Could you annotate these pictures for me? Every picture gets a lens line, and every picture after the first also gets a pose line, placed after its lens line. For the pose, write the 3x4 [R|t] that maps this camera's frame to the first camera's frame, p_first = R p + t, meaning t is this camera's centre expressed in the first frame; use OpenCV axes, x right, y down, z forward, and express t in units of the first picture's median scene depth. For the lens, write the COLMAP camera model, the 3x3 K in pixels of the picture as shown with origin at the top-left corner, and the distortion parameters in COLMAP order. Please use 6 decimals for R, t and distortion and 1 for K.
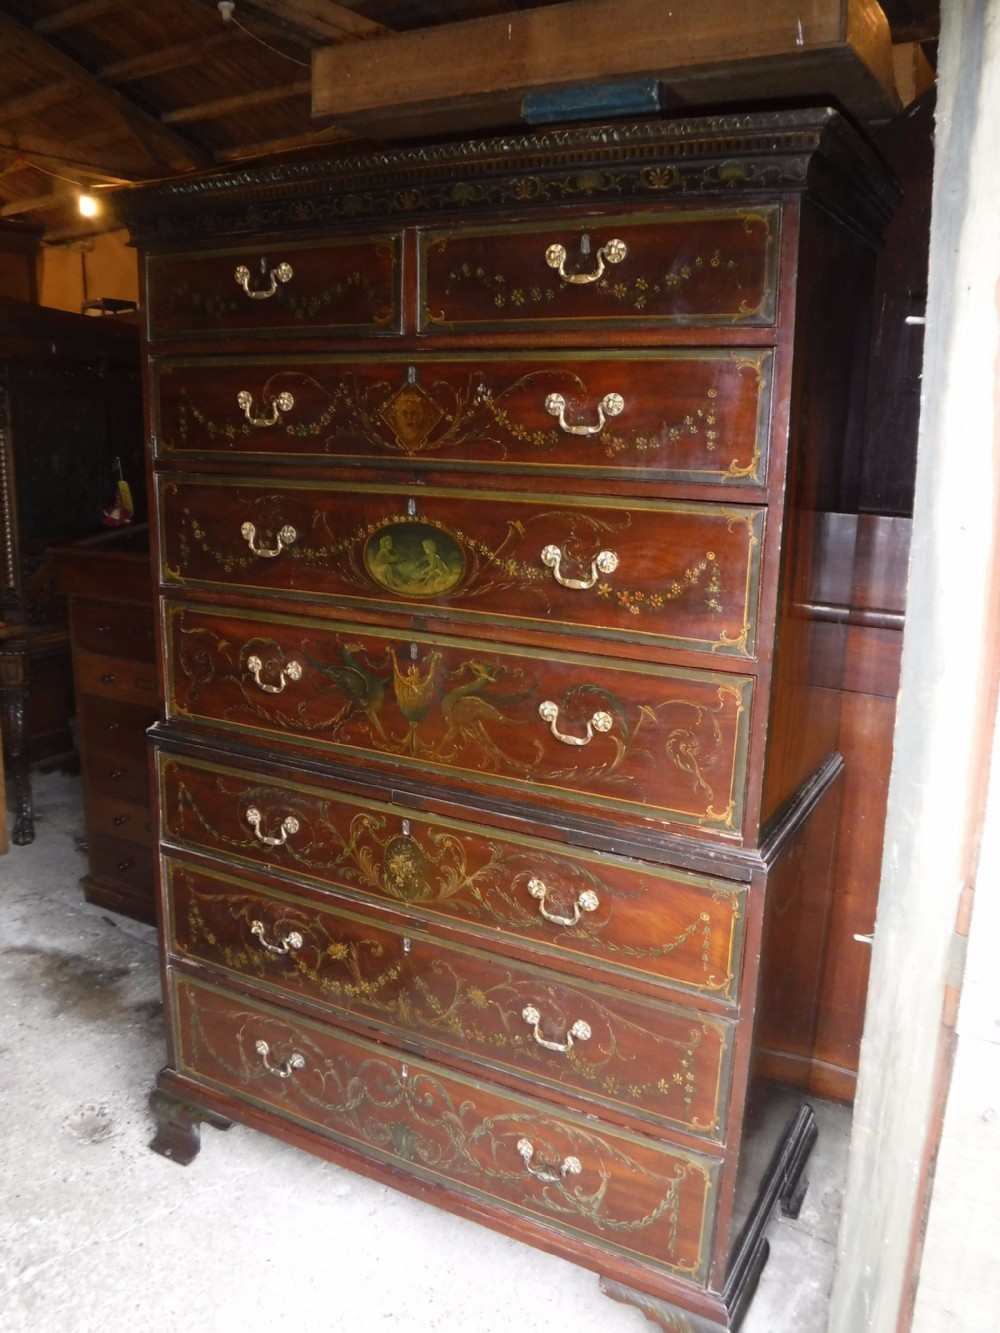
lens RADIAL K [[1060.1, 0, 504.1], [0, 1060.1, 645.2], [0, 0, 1]] dist [-0.112943, 0.038471]
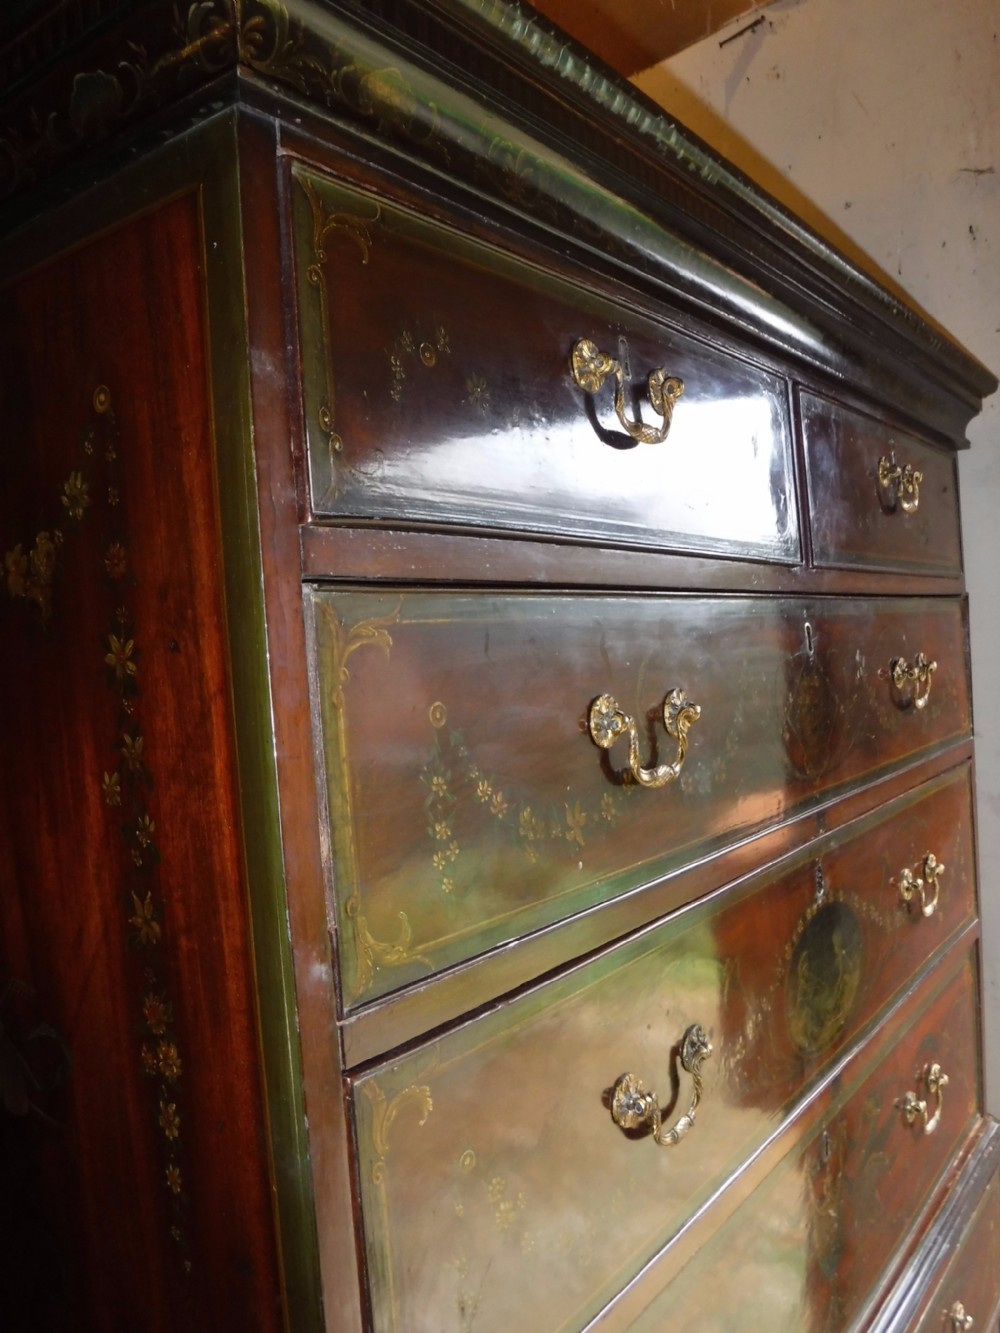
lens RADIAL K [[1060.1, 0, 509.5], [0, 1060.1, 671.2], [0, 0, 1]] dist [-0.112943, 0.038471]
pose [[0.137357, -0.036546, 0.989847, -0.631905], [0.281452, 0.959568, -0.003628, -0.275463], [-0.949693, 0.279093, 0.142090, 1.043309]]
